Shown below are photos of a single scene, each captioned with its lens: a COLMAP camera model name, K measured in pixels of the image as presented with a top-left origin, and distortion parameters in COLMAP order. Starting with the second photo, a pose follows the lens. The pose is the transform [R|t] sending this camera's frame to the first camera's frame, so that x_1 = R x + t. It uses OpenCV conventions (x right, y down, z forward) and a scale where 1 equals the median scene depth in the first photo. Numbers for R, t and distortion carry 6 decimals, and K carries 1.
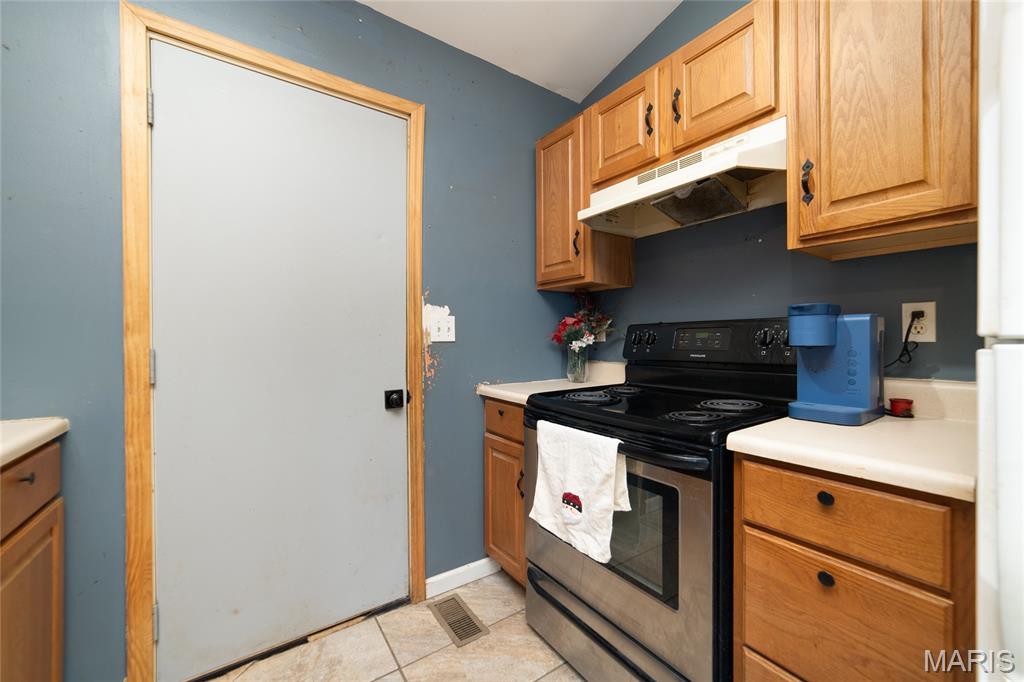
lens RADIAL K [[400.9, 0, 514.7], [0, 400.9, 342.1], [0, 0, 1]] dist [-0.022806, 0.009721]
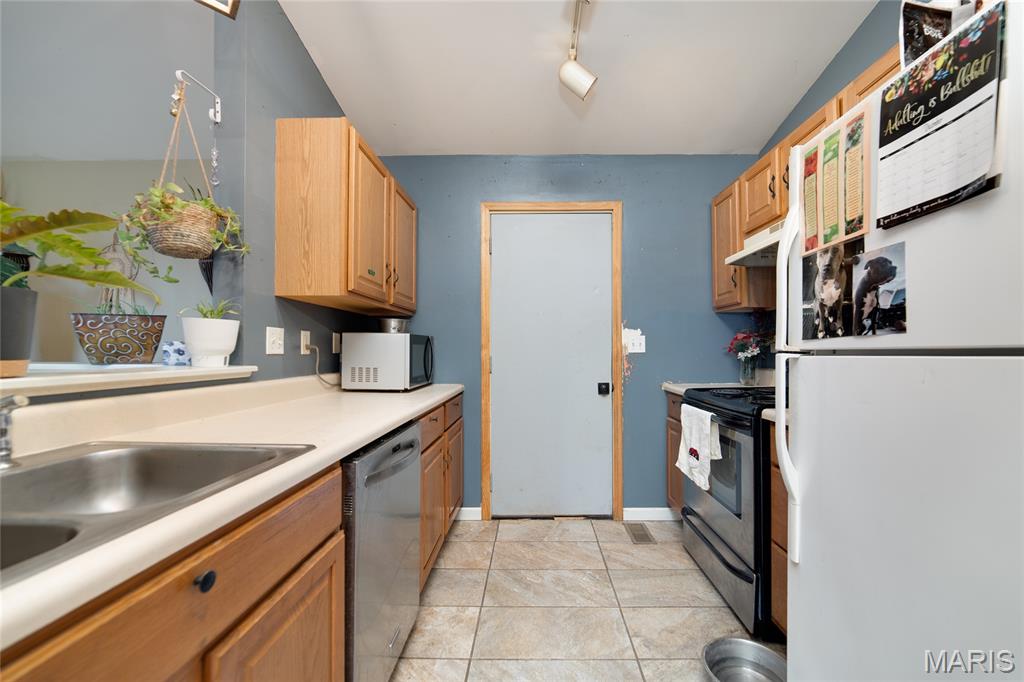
lens RADIAL K [[400.9, 0, 514.7], [0, 400.9, 342.1], [0, 0, 1]] dist [-0.022806, 0.009721]
pose [[0.795404, -0.014911, -0.605897, 0.391843], [-0.003461, 0.999569, -0.029143, 0.004251], [0.606070, 0.025278, 0.795009, -0.502372]]
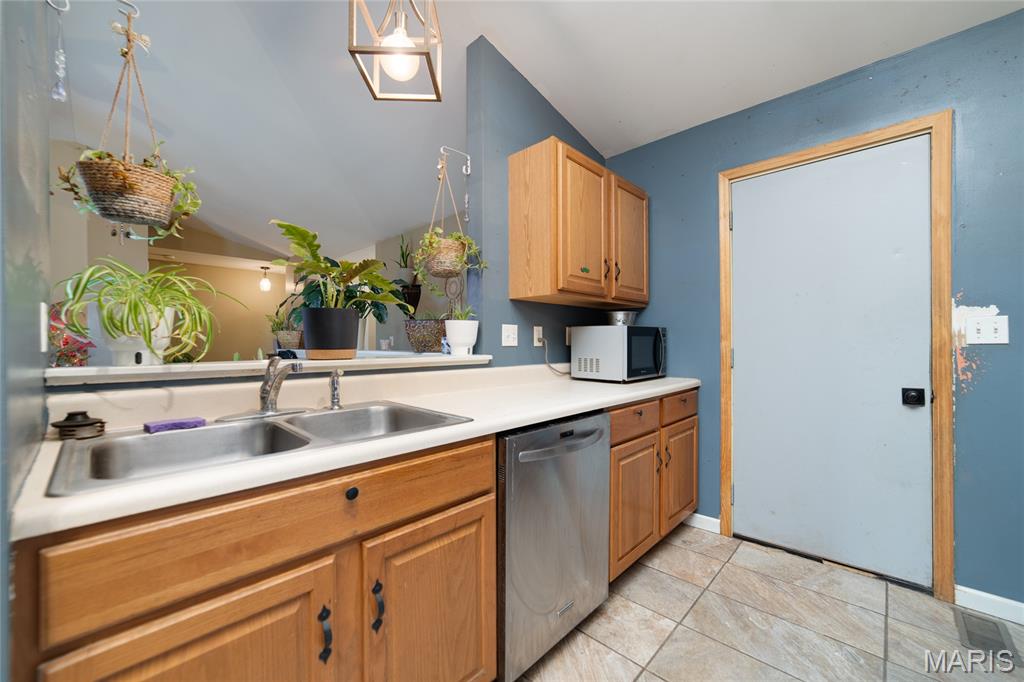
lens RADIAL K [[390.8, 0, 514.1], [0, 390.8, 338.8], [0, 0, 1]] dist [-0.022892, 0.005396]
pose [[0.185368, -0.014805, -0.982558, 0.524178], [-0.002397, 0.999877, -0.015518, 0.003945], [0.982666, 0.005231, 0.185309, -0.263359]]
